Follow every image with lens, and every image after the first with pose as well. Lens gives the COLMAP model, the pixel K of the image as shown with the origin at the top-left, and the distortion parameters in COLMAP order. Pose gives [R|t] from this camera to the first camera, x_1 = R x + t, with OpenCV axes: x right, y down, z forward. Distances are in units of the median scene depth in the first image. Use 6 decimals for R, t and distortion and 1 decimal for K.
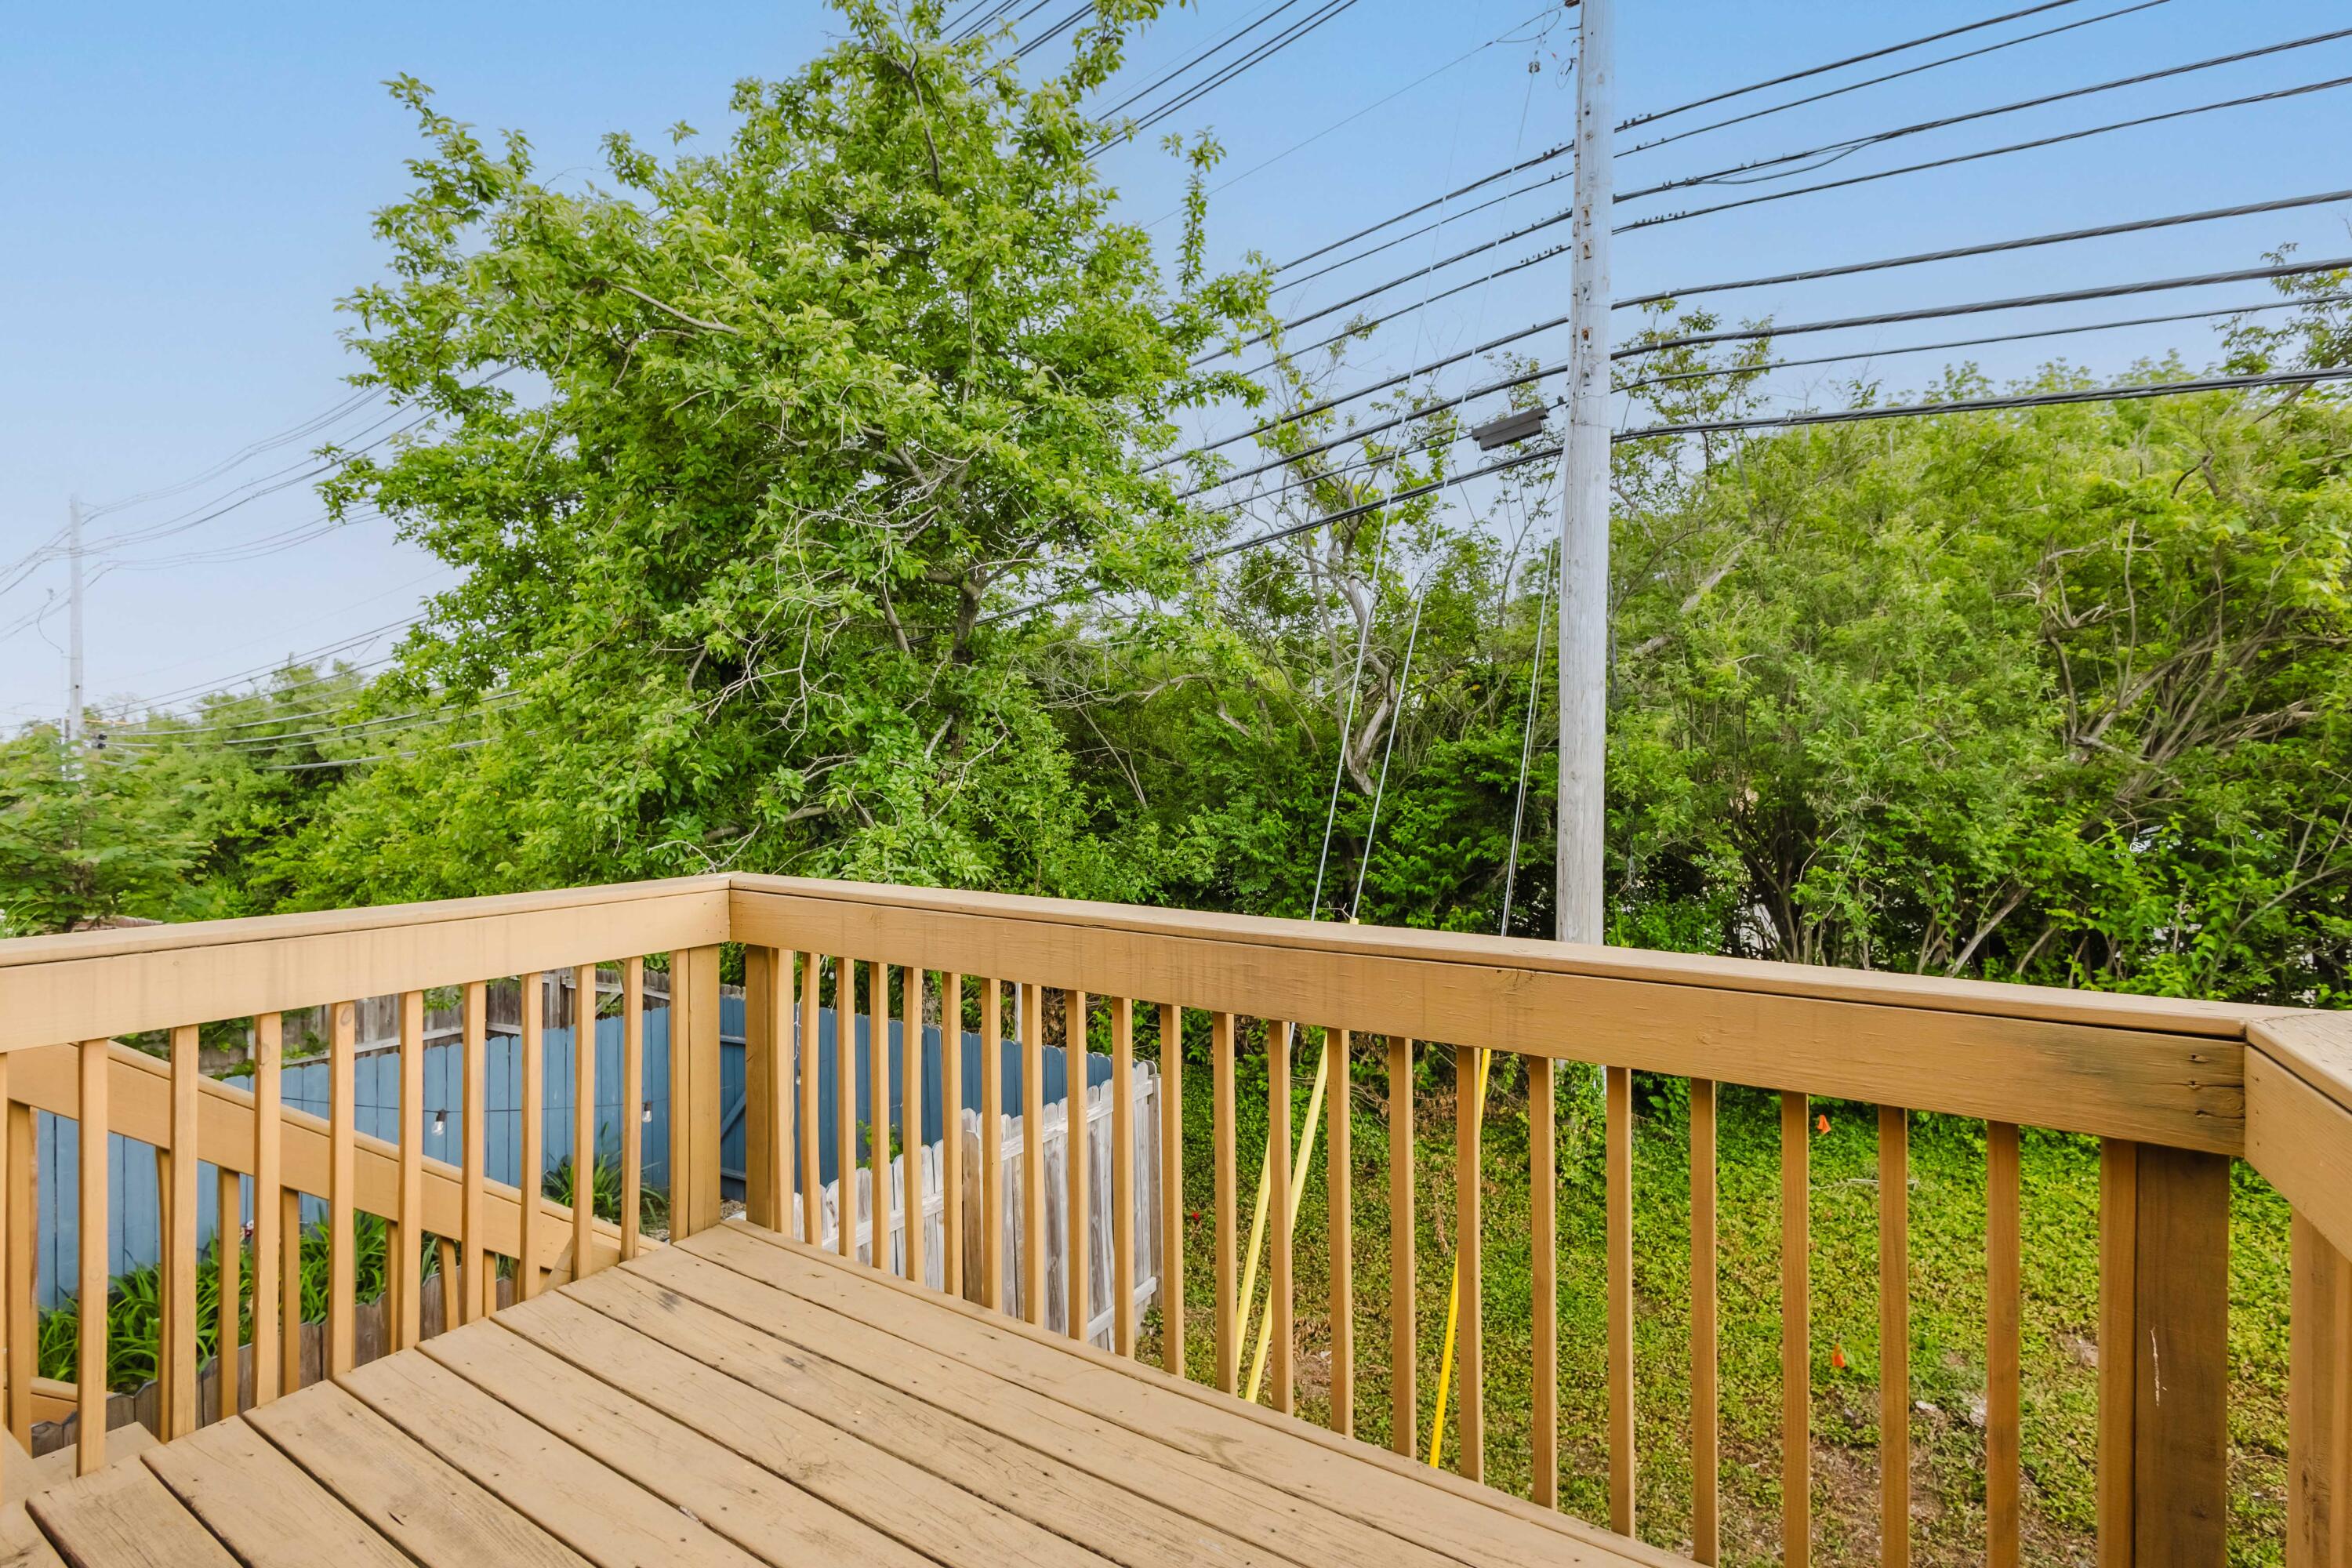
lens RADIAL K [[1085.9, 0, 1176.7], [0, 1085.9, 777.0], [0, 0, 1]] dist [0.007835, -0.003199]
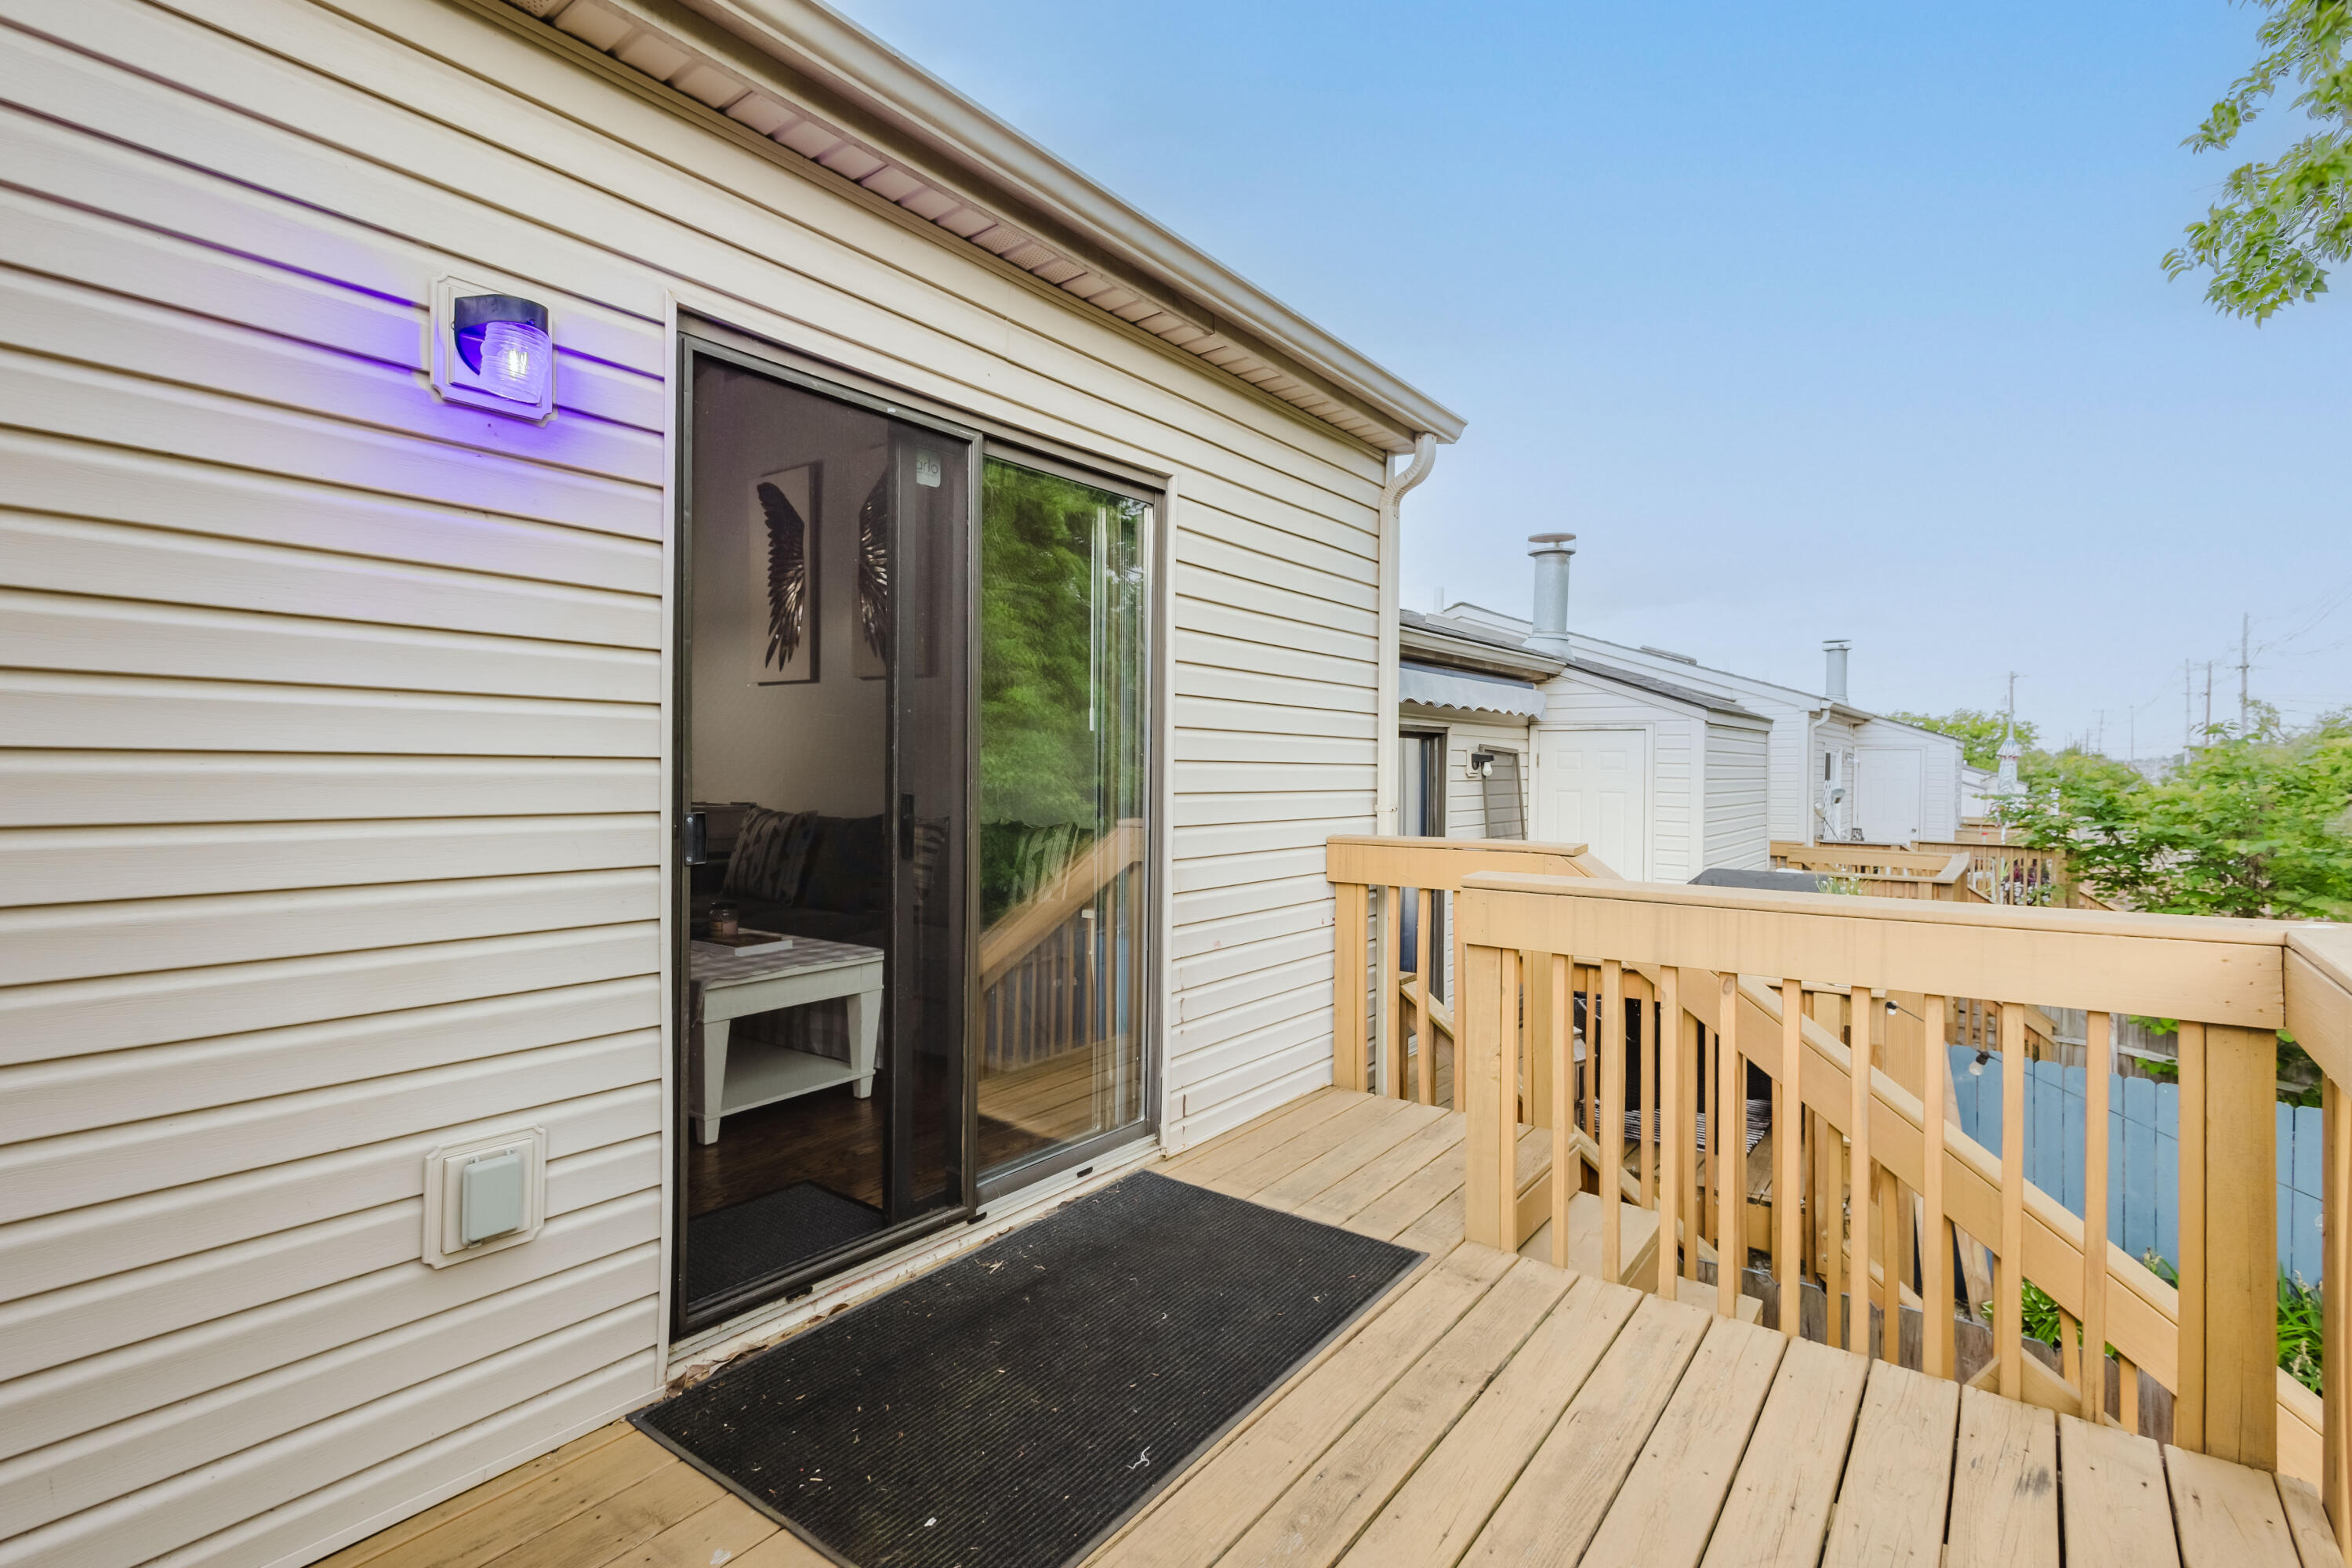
lens RADIAL K [[1085.9, 0, 1178.0], [0, 1085.9, 774.5], [0, 0, 1]] dist [0.007835, -0.003199]
pose [[-0.102856, 0.004258, -0.994687, 0.340509], [-0.000316, 0.999991, 0.004313, 0.006471], [0.994696, 0.000758, -0.102854, 0.541248]]
